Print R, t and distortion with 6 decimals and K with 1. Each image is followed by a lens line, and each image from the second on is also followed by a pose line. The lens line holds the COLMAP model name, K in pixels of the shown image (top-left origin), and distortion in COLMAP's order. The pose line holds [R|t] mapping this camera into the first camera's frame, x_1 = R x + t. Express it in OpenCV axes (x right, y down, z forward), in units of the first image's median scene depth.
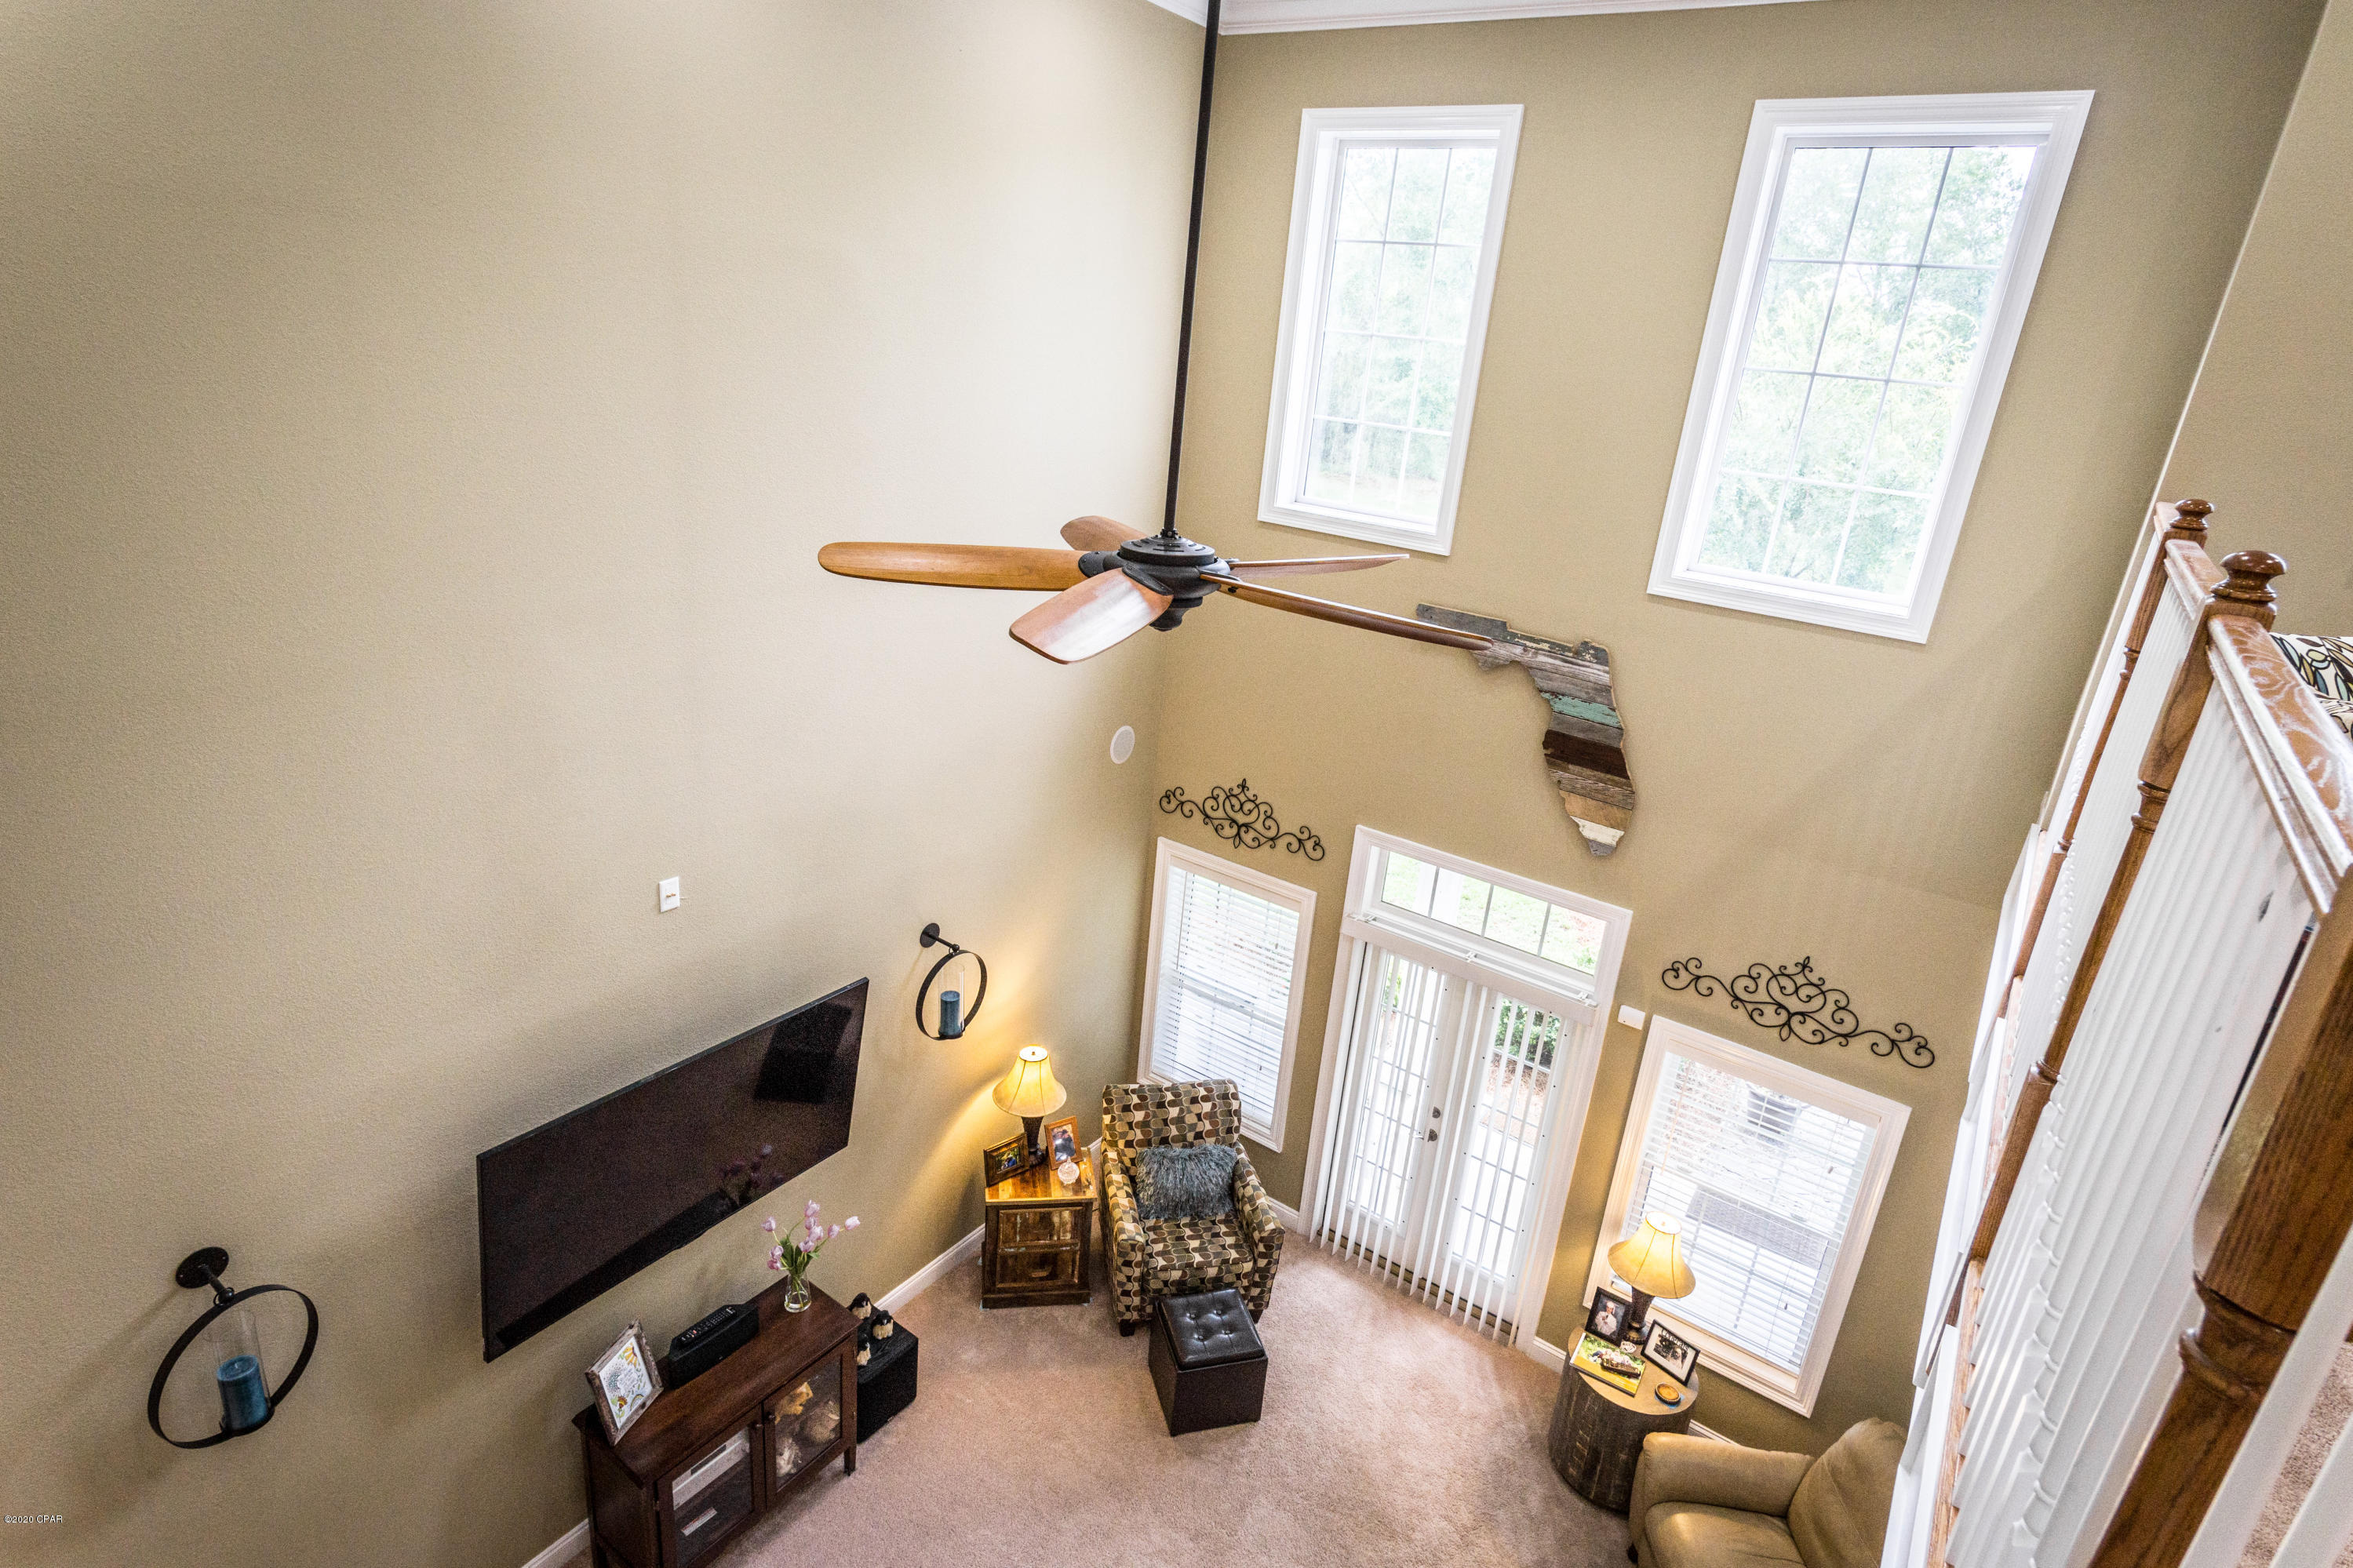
lens RADIAL K [[1239.4, 0, 1173.3], [0, 1239.4, 784.4], [0, 0, 1]] dist [0.019025, 0.000571]
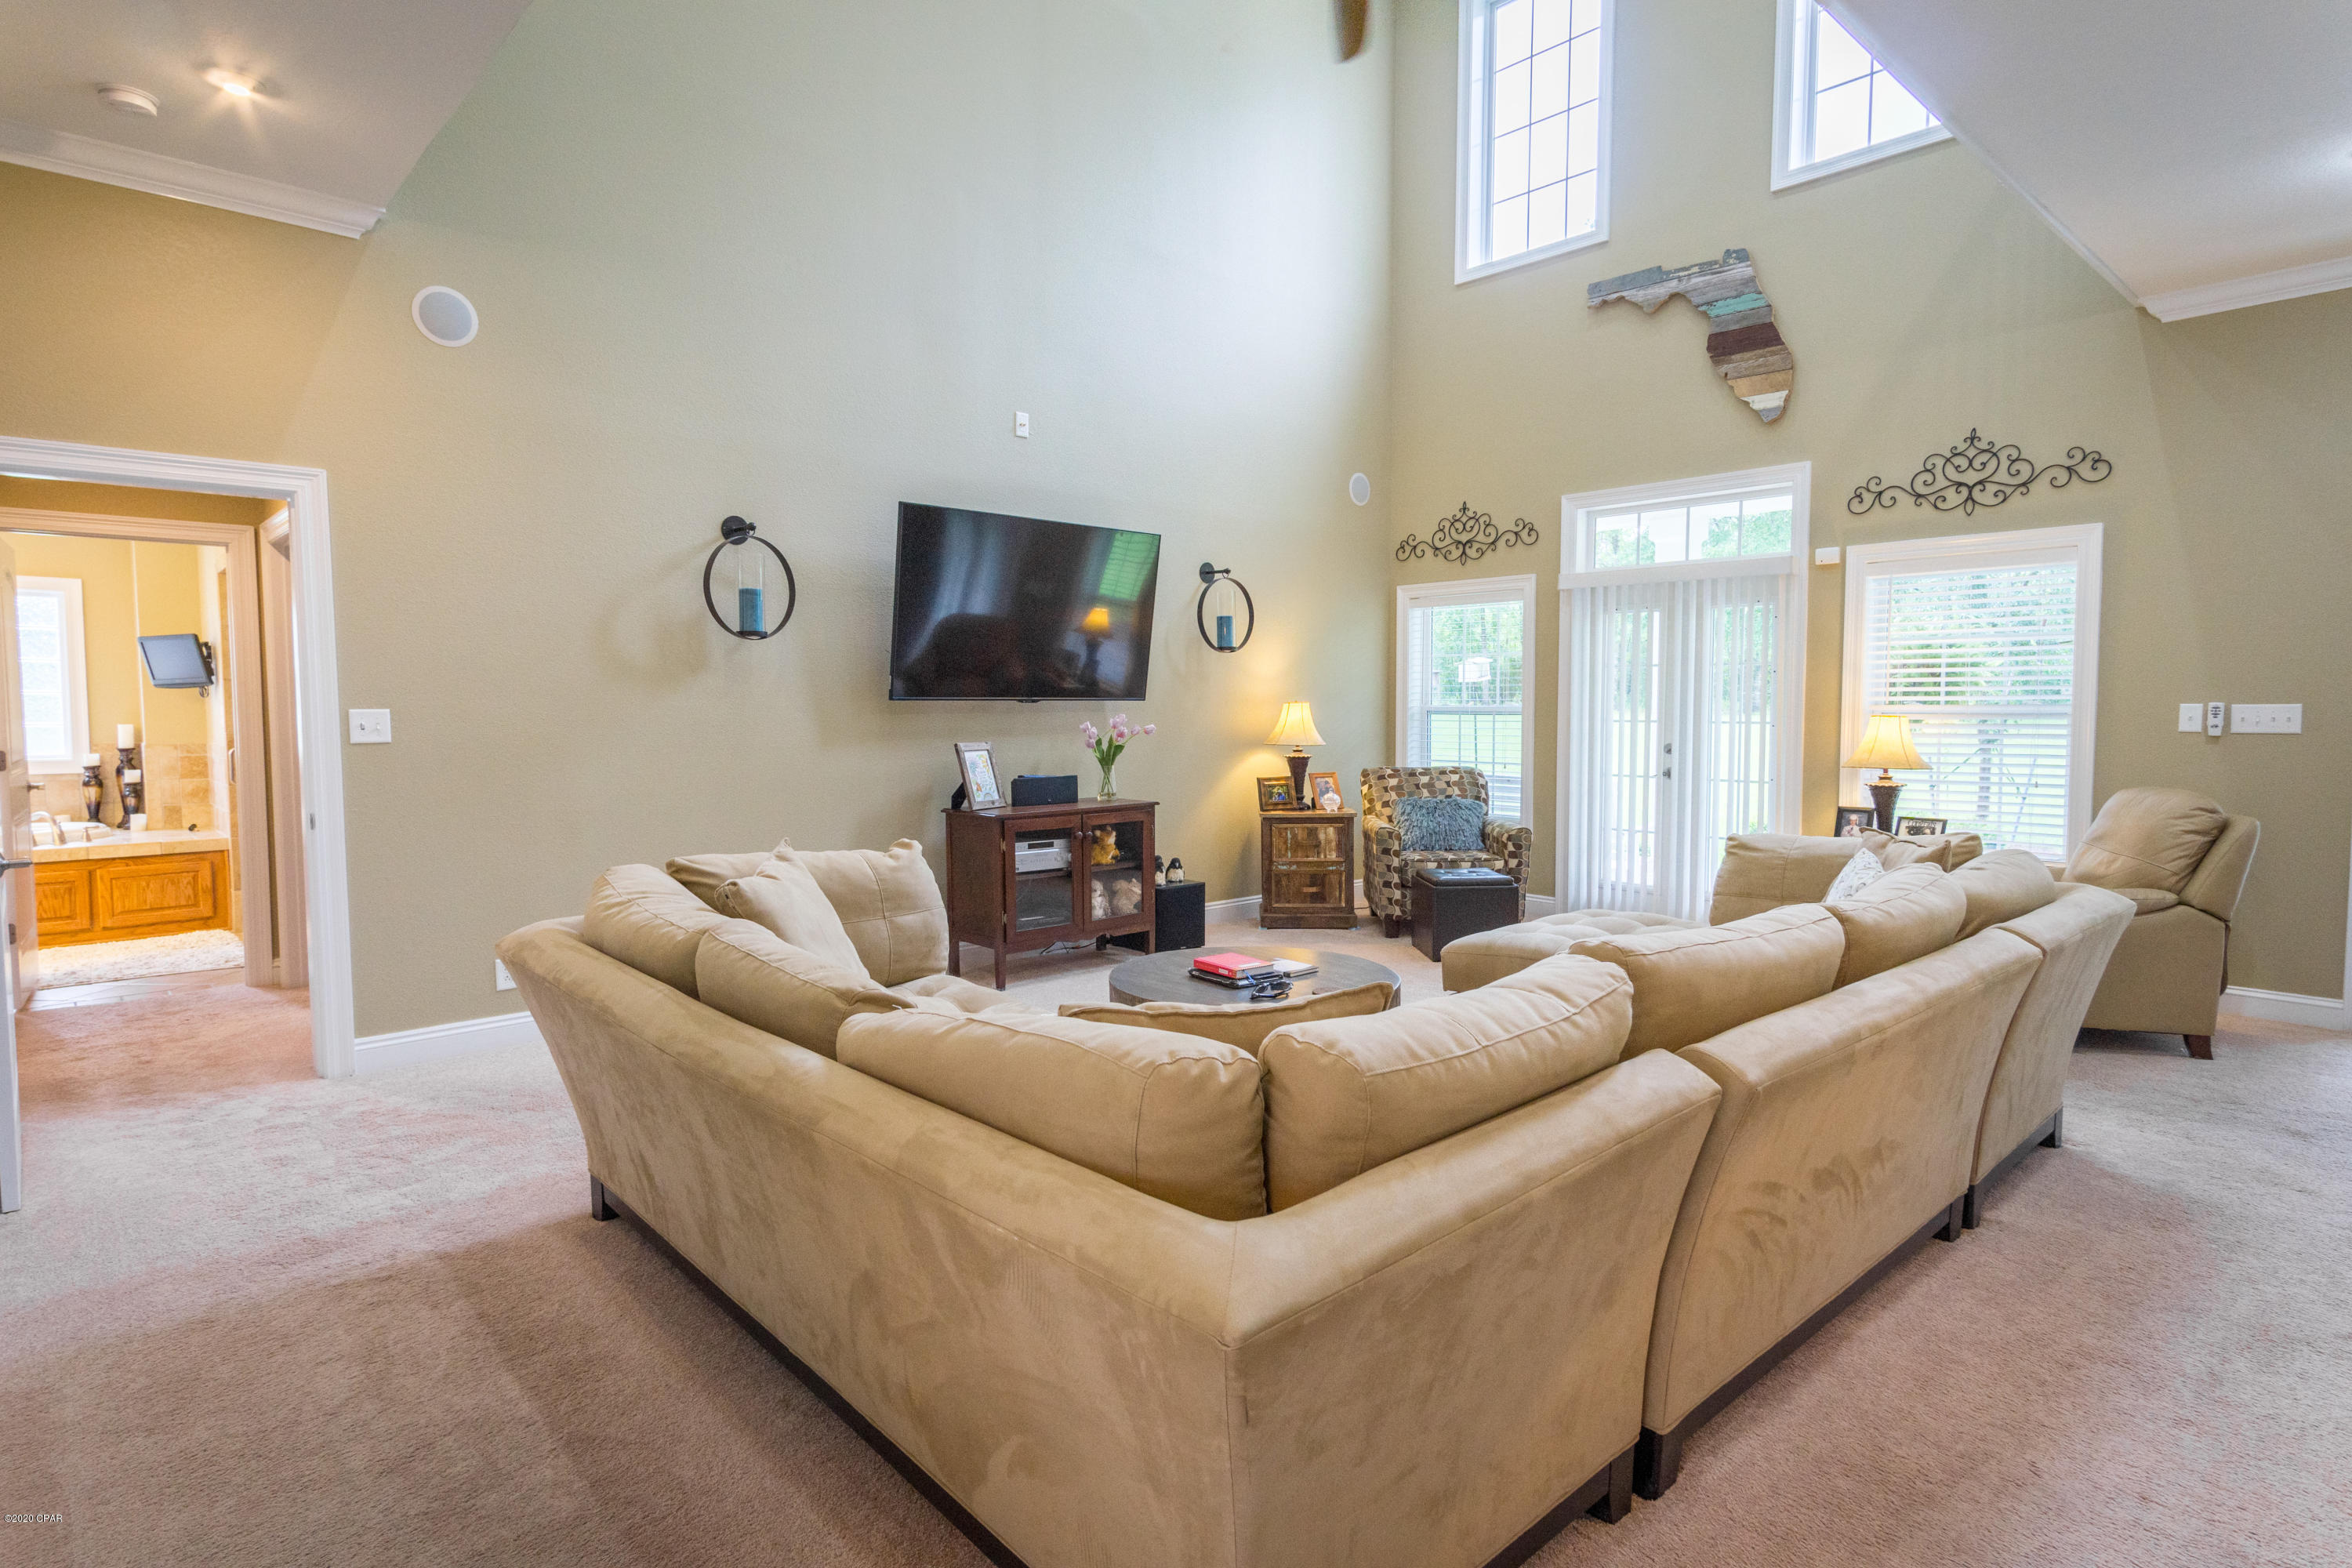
lens RADIAL K [[1239.0, 0, 1165.4], [0, 1239.0, 777.7], [0, 0, 1]] dist [0.019025, 0.000571]
pose [[0.973453, -0.077191, -0.215479, 0.016540], [0.011146, 0.956287, -0.292216, 0.694548], [0.228616, 0.282057, 0.931761, -0.118394]]
